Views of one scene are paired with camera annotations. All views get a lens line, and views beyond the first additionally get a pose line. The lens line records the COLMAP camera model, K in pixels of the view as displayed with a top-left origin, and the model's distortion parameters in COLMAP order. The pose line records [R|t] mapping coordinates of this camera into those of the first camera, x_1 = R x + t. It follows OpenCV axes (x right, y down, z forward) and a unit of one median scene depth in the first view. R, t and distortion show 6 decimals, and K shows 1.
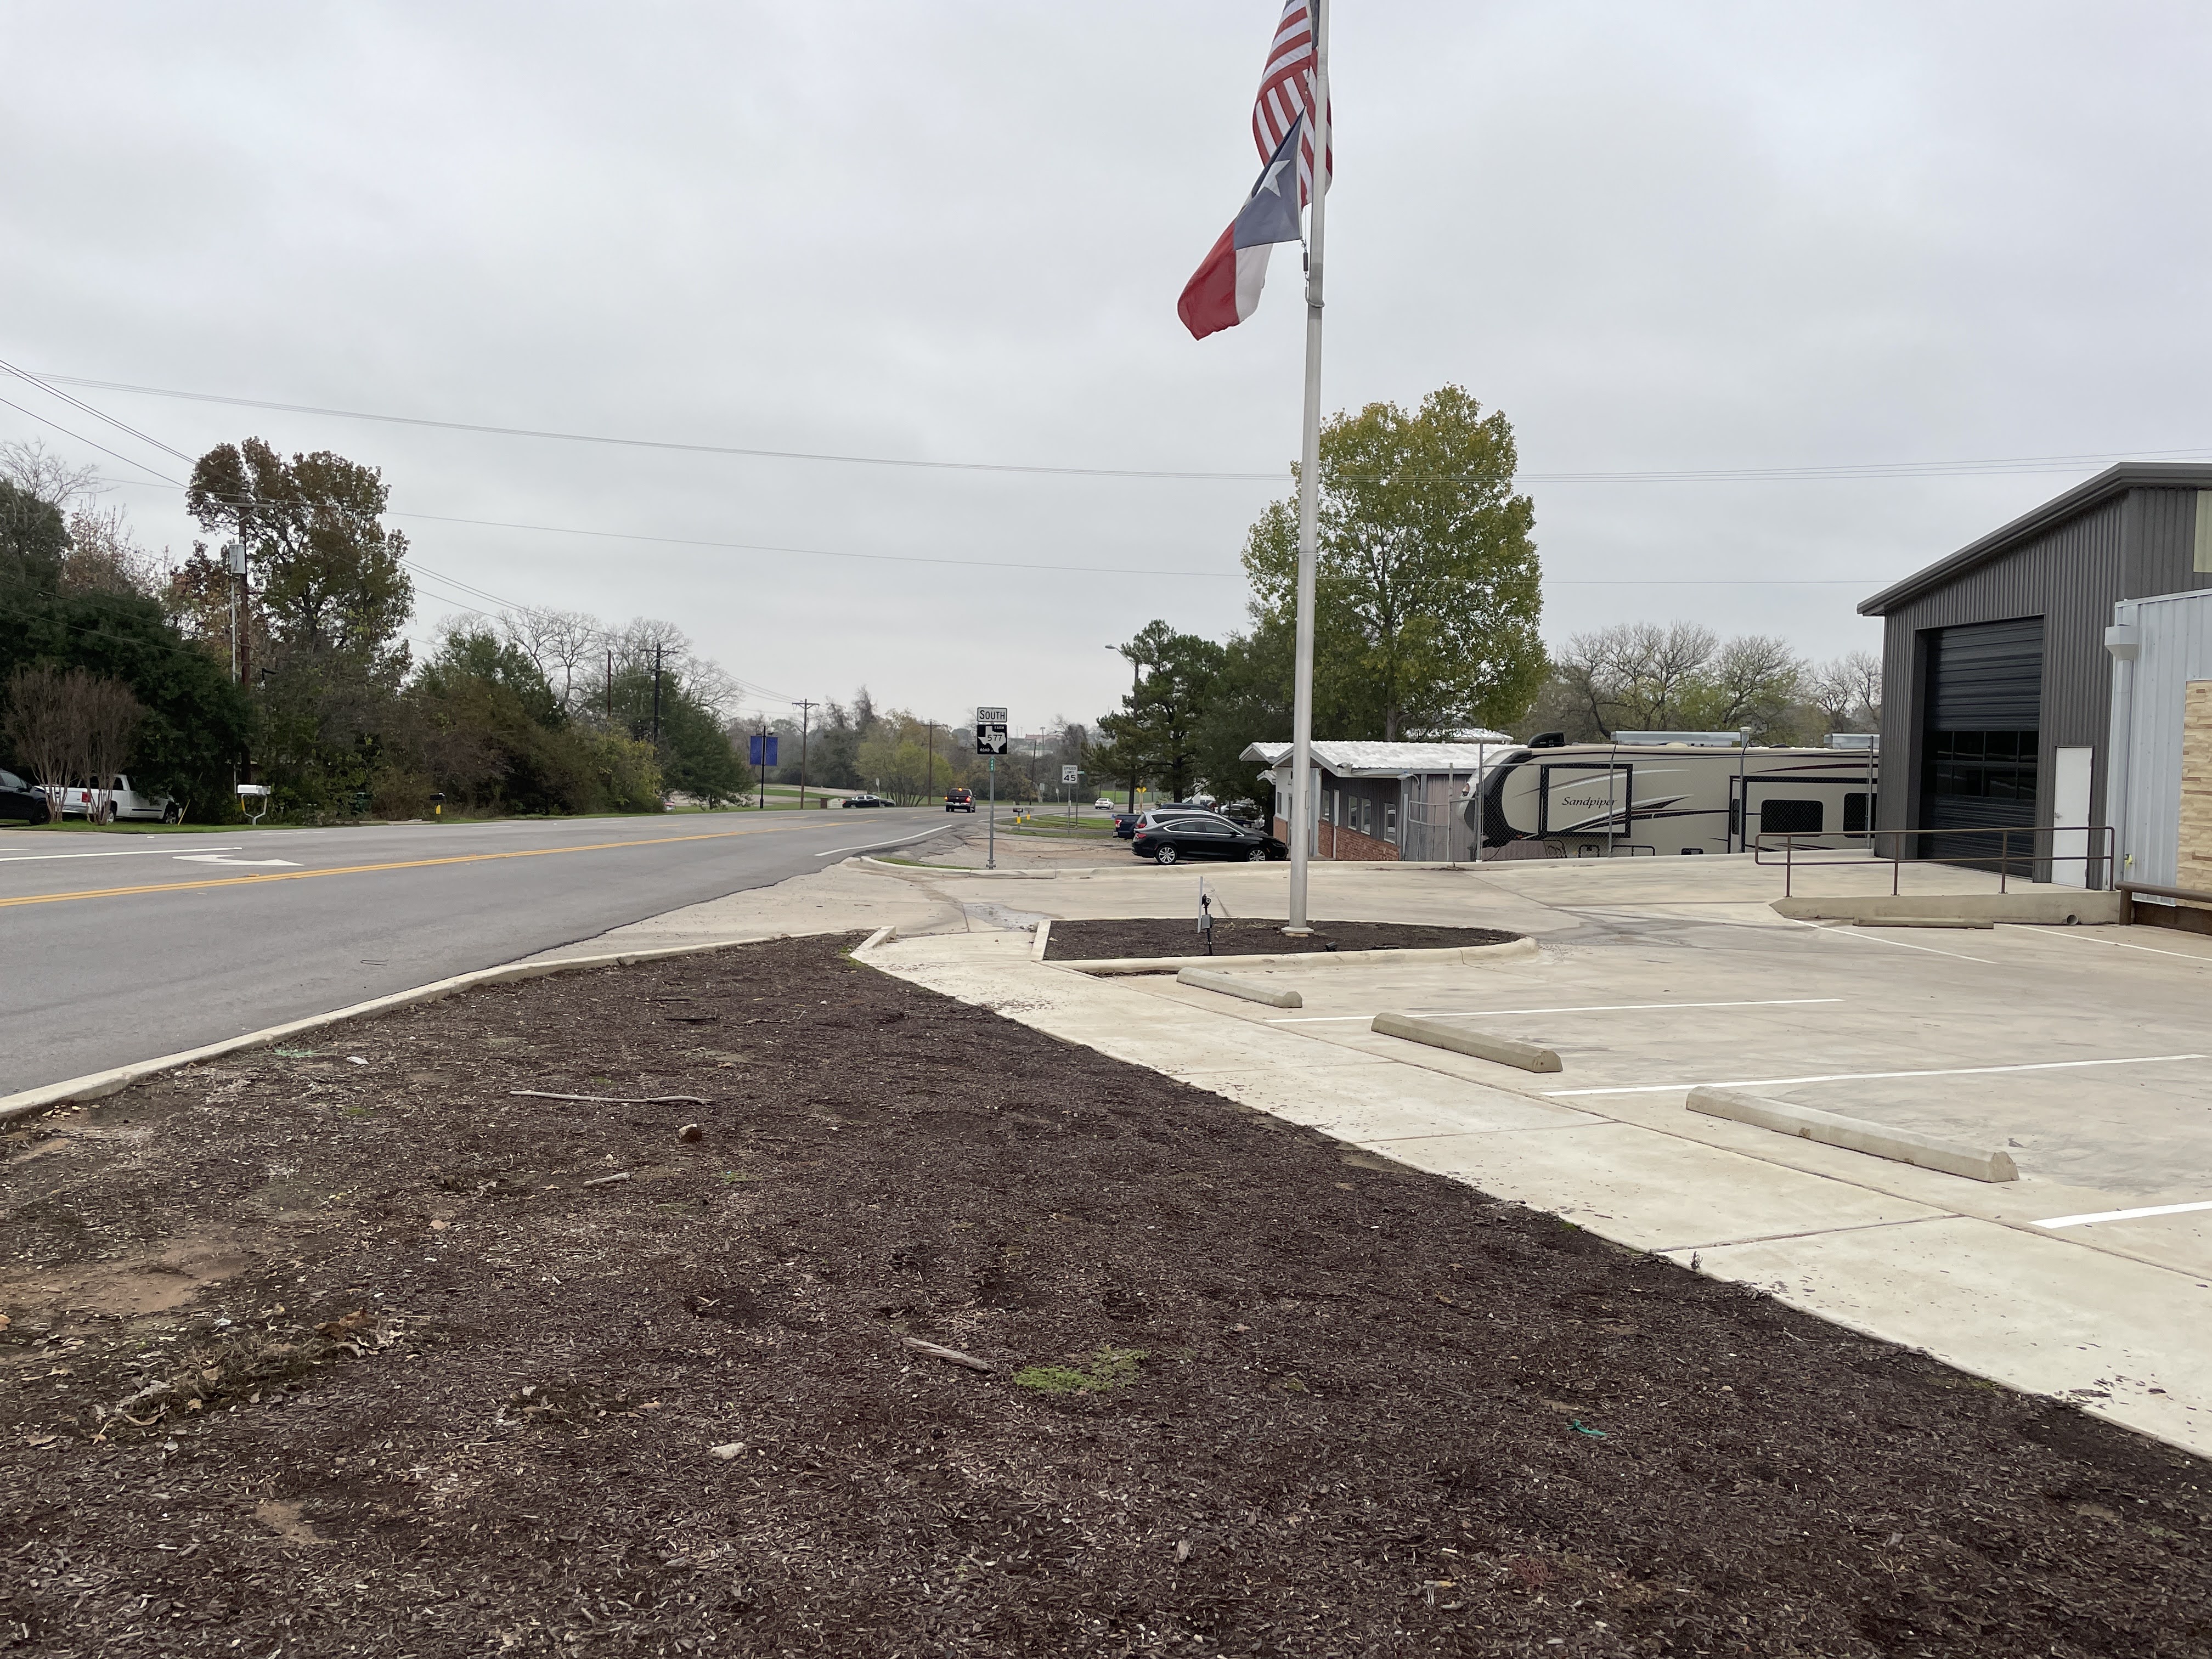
lens RADIAL K [[1672.5, 0, 1115.3], [0, 1672.5, 825.5], [0, 0, 1]] dist [0.086422, -0.107310]
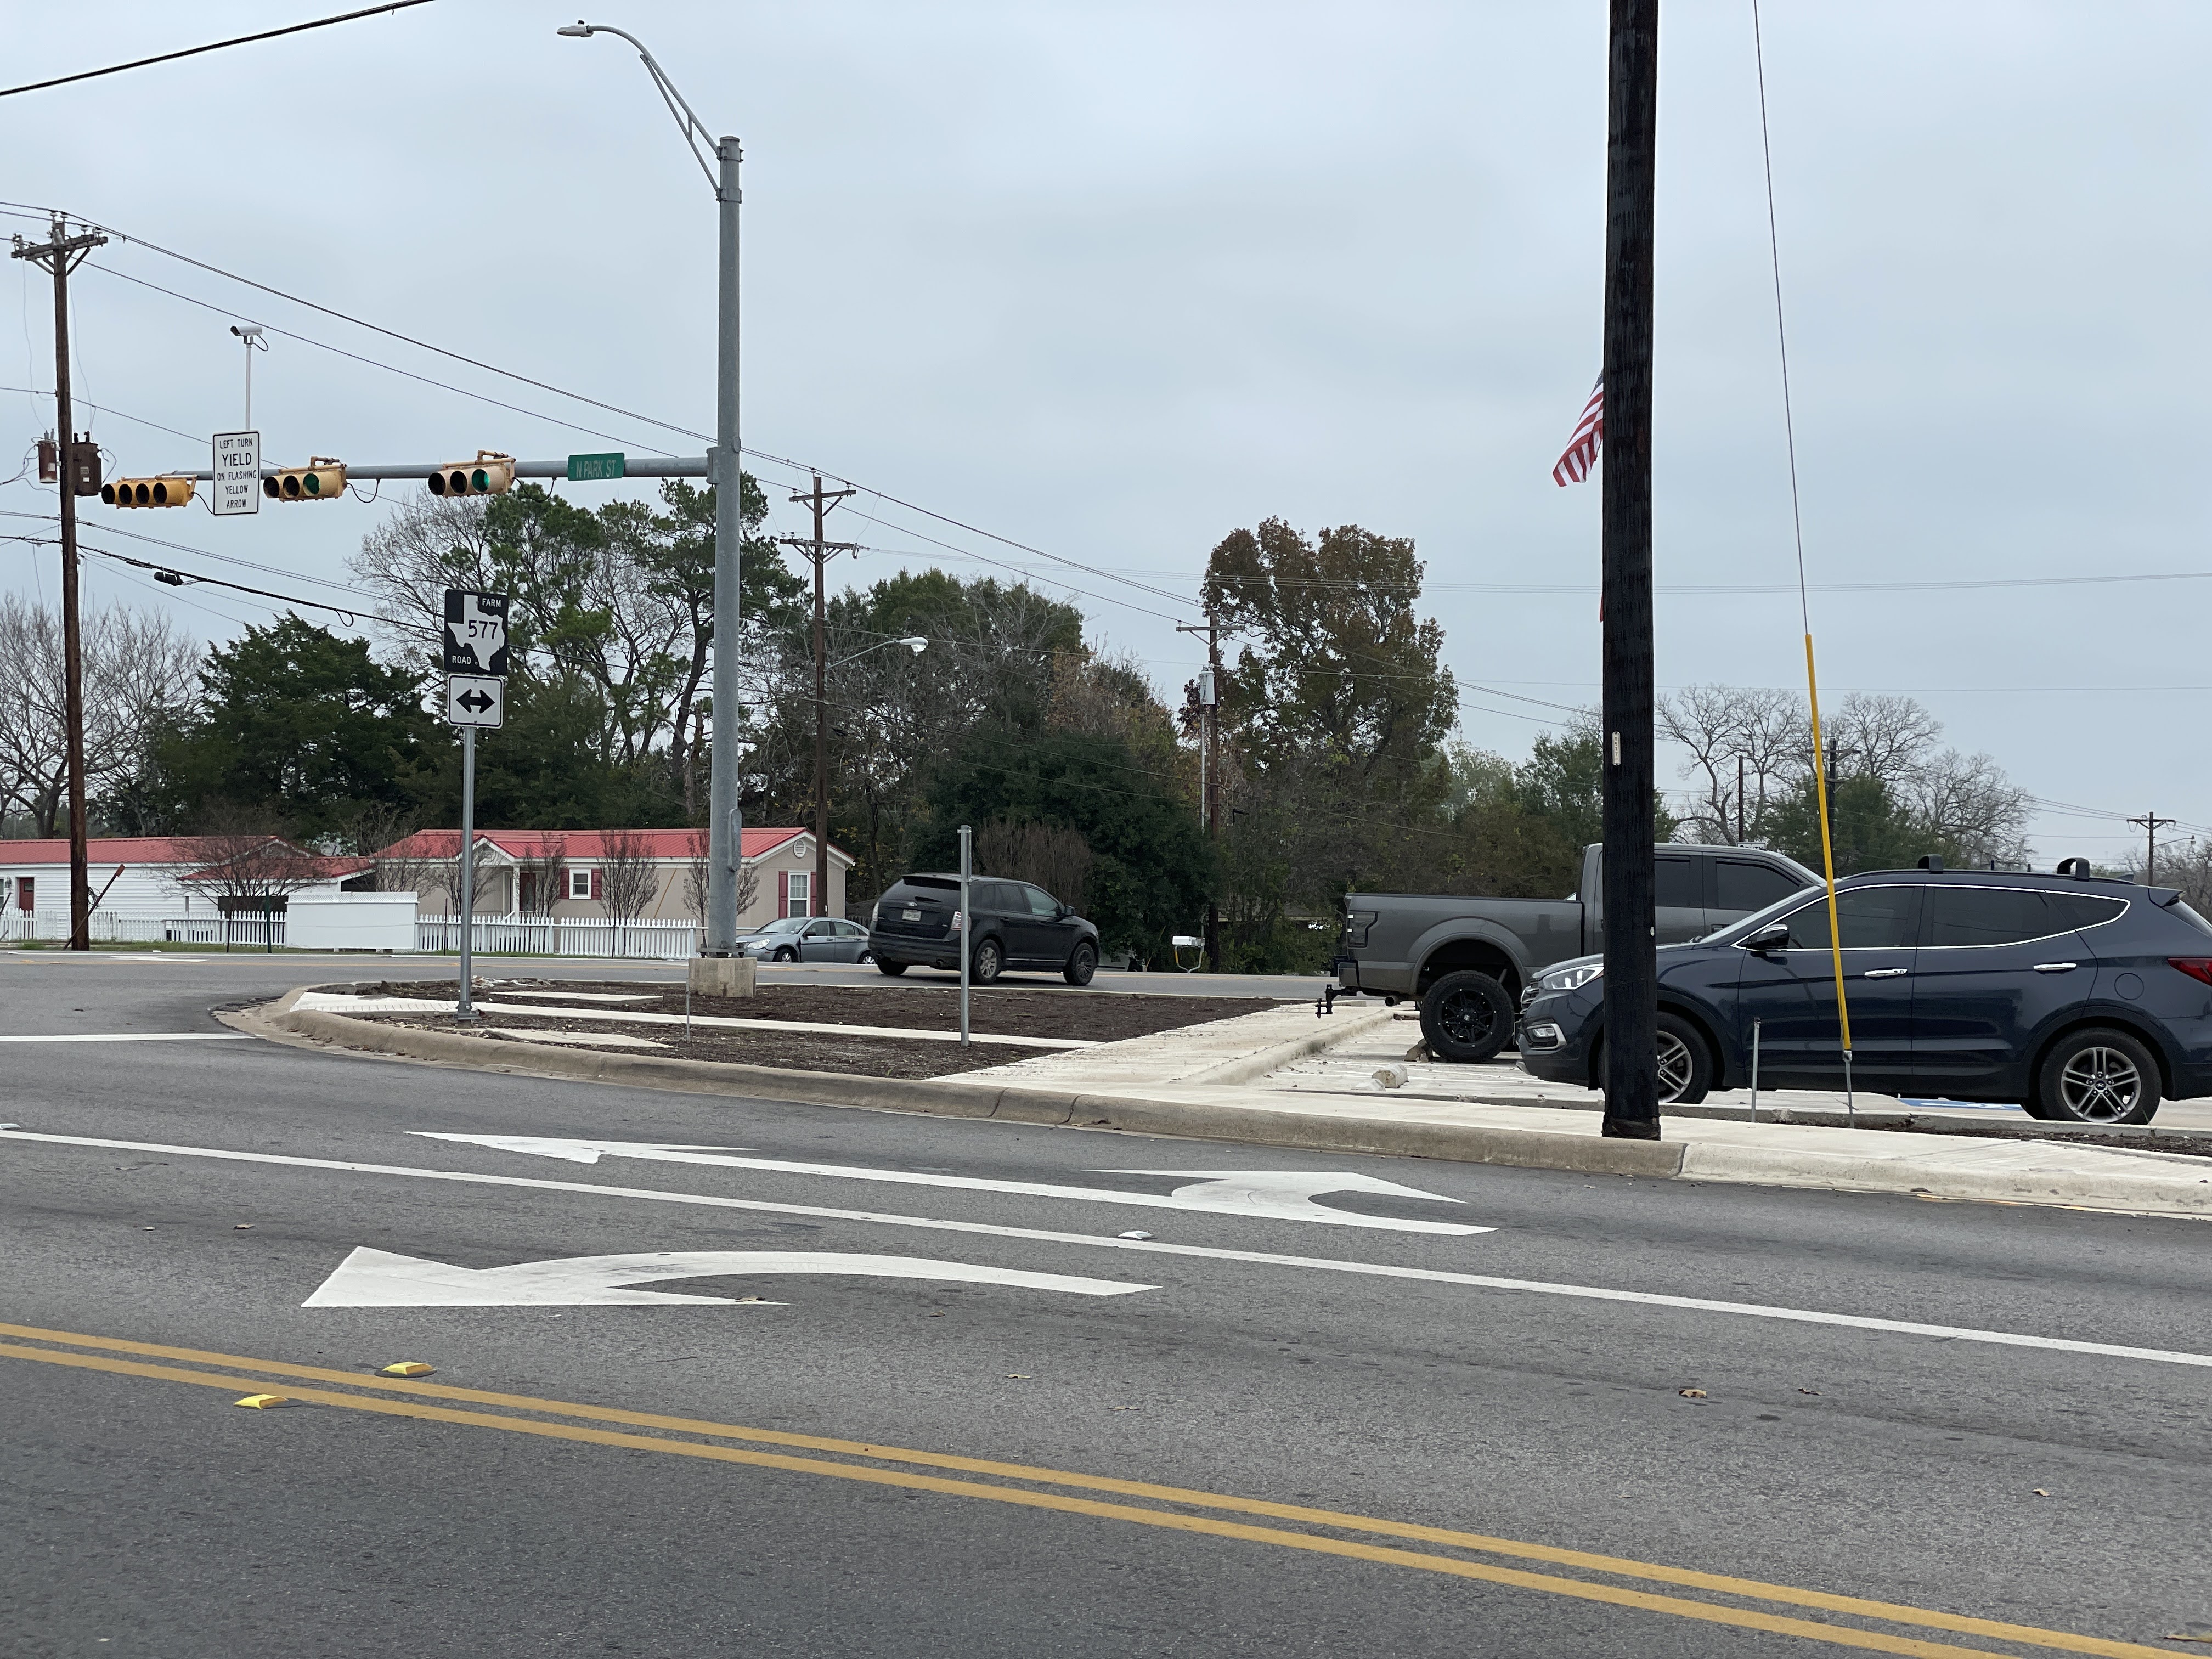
lens RADIAL K [[3313.4, 0, 1110.4], [0, 3313.4, 834.2], [0, 0, 1]] dist [0.195499, 0.000000]
pose [[0.838421, -0.023424, -0.544519, 0.283105], [-0.013023, 0.997930, -0.062981, 0.022064], [0.544867, 0.059895, 0.836380, -0.350786]]
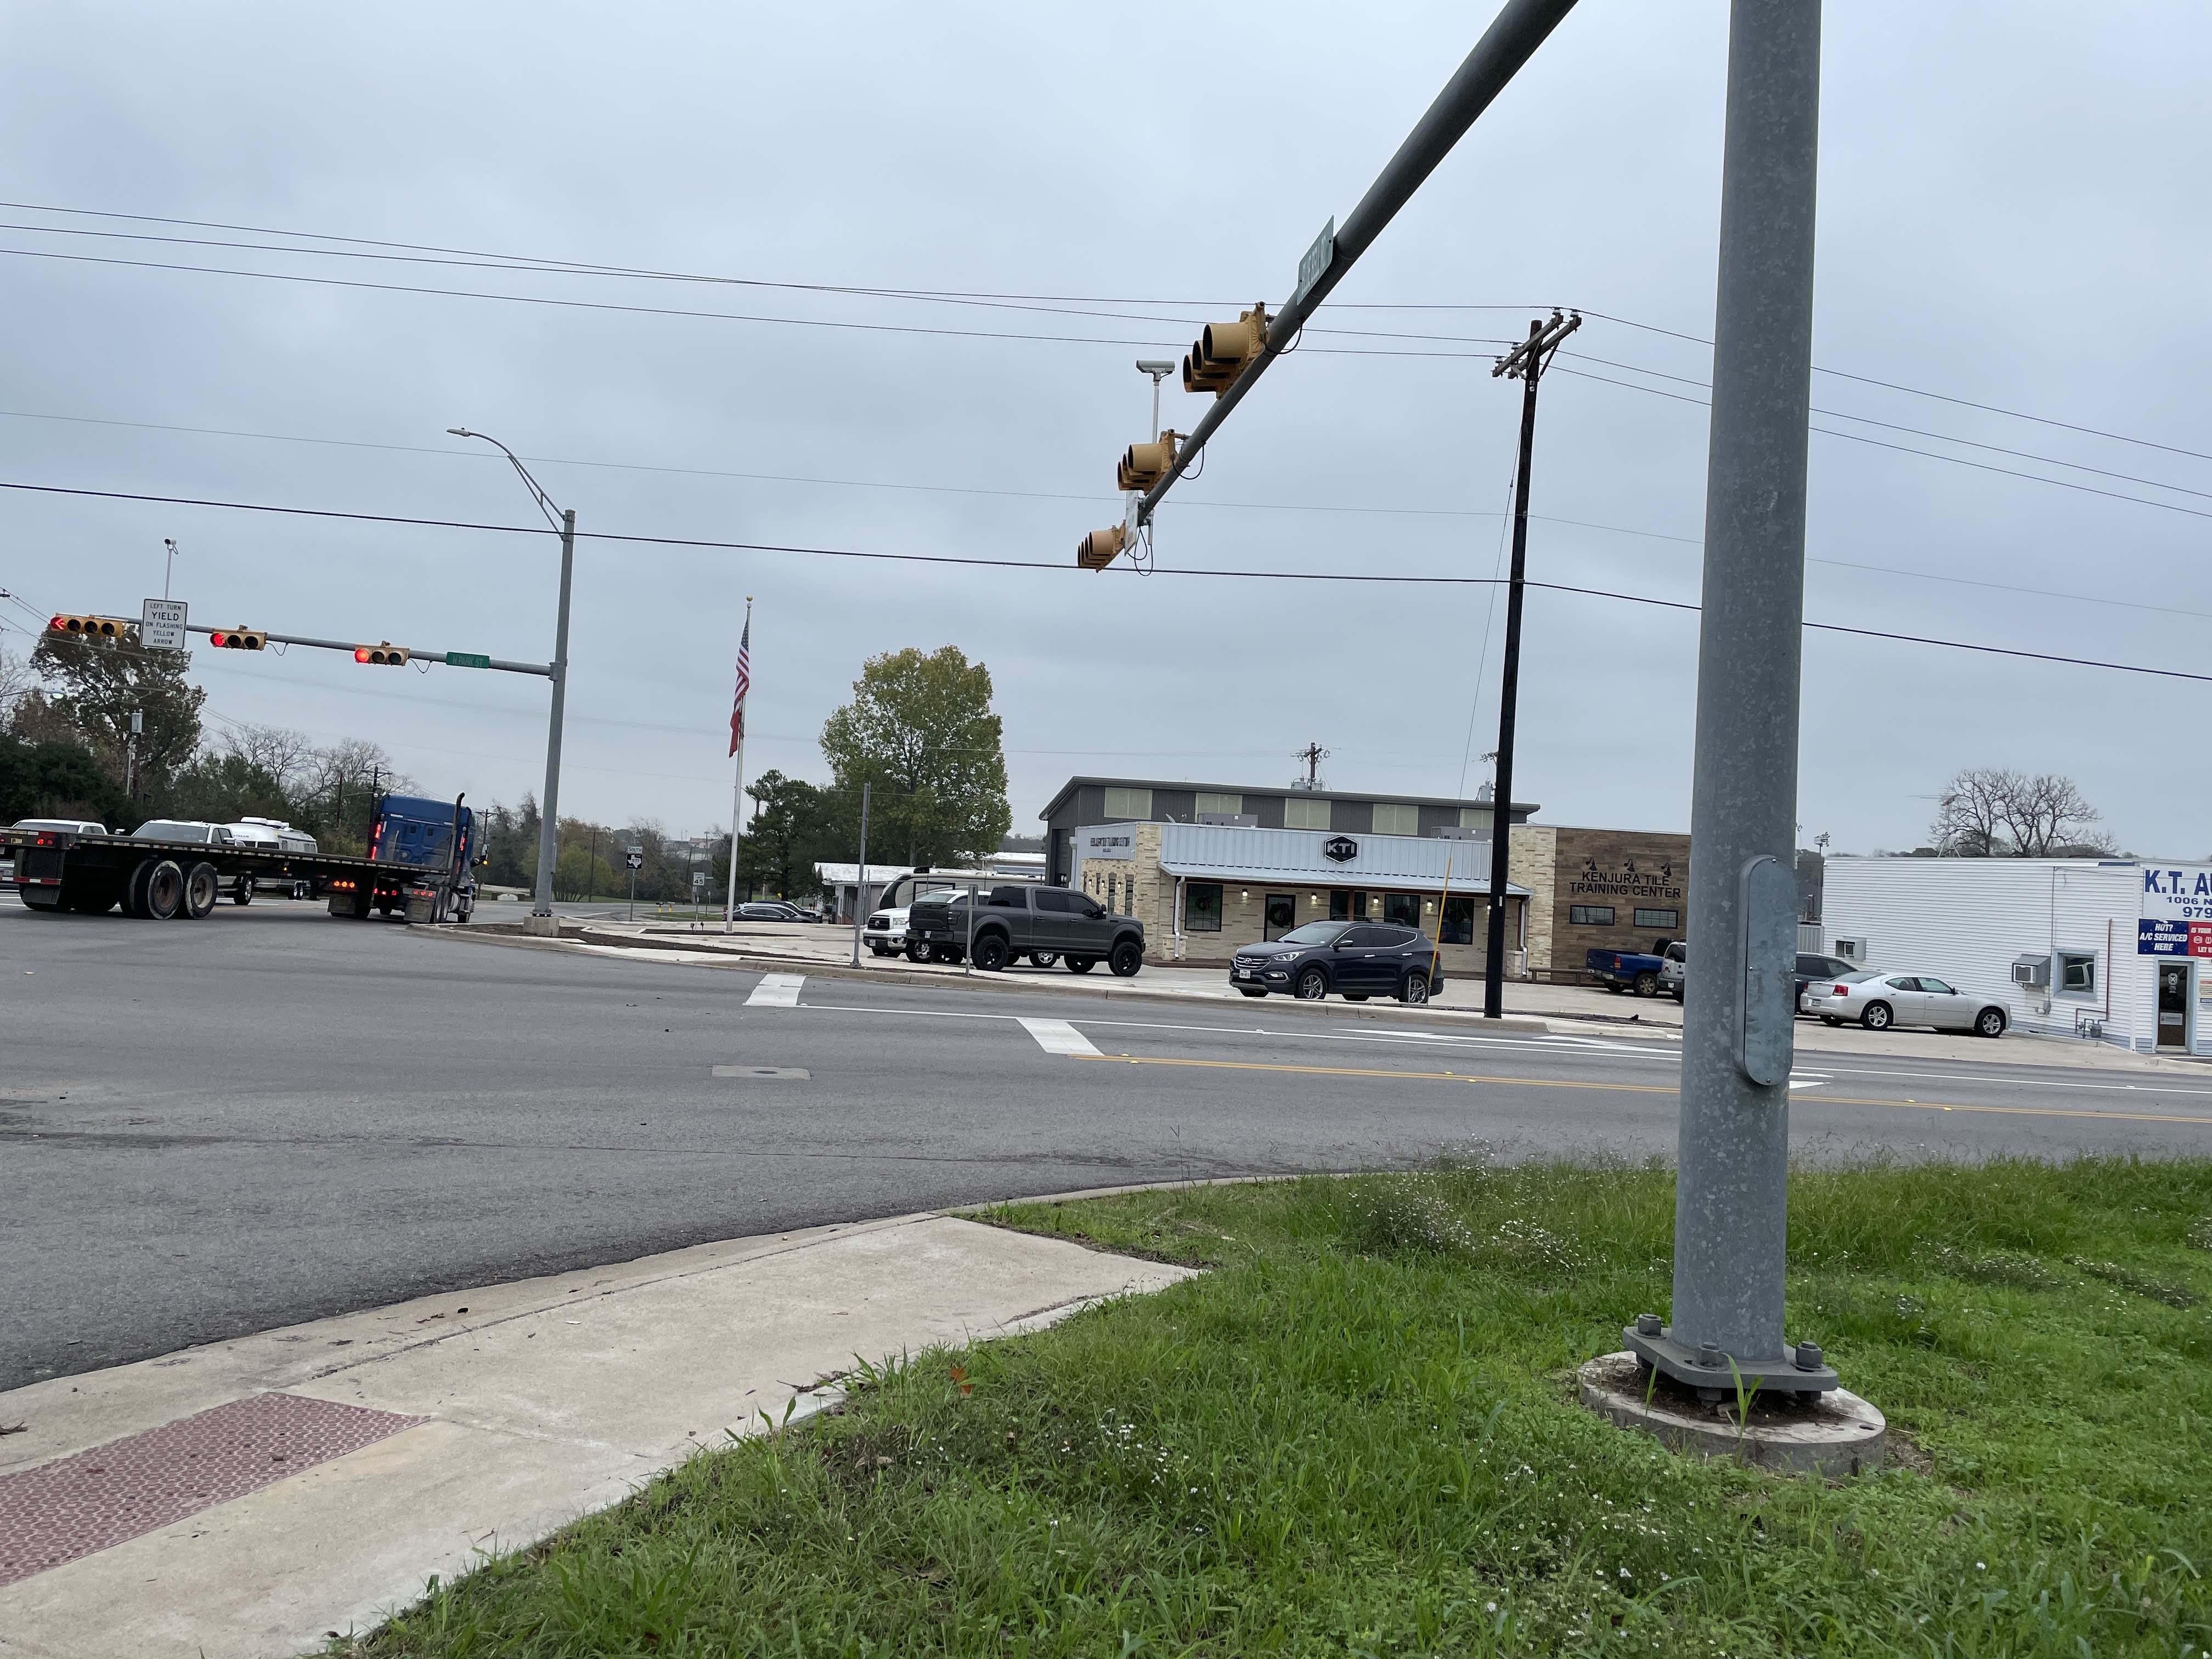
lens RADIAL K [[1672.5, 0, 1114.8], [0, 1672.5, 828.9], [0, 0, 1]] dist [0.086422, -0.107310]
pose [[0.980831, 0.038292, 0.191060, 0.045620], [-0.025944, 0.997435, -0.066718, 0.013626], [-0.193124, 0.060482, 0.979308, -0.487917]]
